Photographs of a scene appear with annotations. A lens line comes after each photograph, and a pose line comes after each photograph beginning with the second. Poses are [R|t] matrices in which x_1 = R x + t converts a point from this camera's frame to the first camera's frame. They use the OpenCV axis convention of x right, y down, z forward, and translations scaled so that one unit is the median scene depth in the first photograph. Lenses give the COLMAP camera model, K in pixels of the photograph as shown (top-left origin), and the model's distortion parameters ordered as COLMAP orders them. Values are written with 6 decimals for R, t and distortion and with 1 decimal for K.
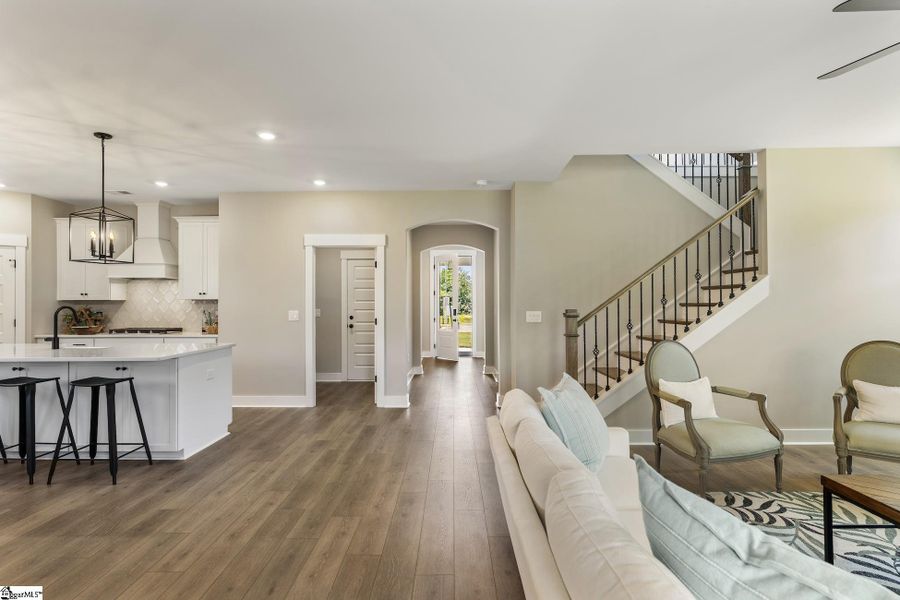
lens RADIAL K [[465.8, 0, 450.0], [0, 465.8, 300.0], [0, 0, 1]] dist [-0.000372, -0.000075]
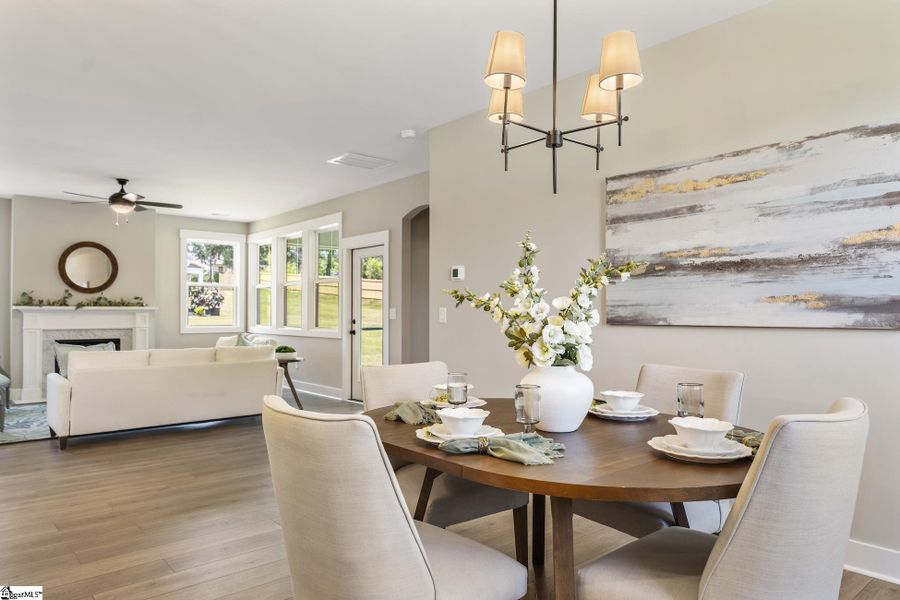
lens RADIAL K [[596.7, 0, 450.3], [0, 596.7, 310.0], [0, 0, 1]] dist [0.003141, 0.001550]
pose [[-0.658102, 0.007353, 0.752892, -1.312973], [-0.001213, 0.999941, -0.010826, 0.044294], [-0.752927, -0.008038, -0.658055, 0.815486]]
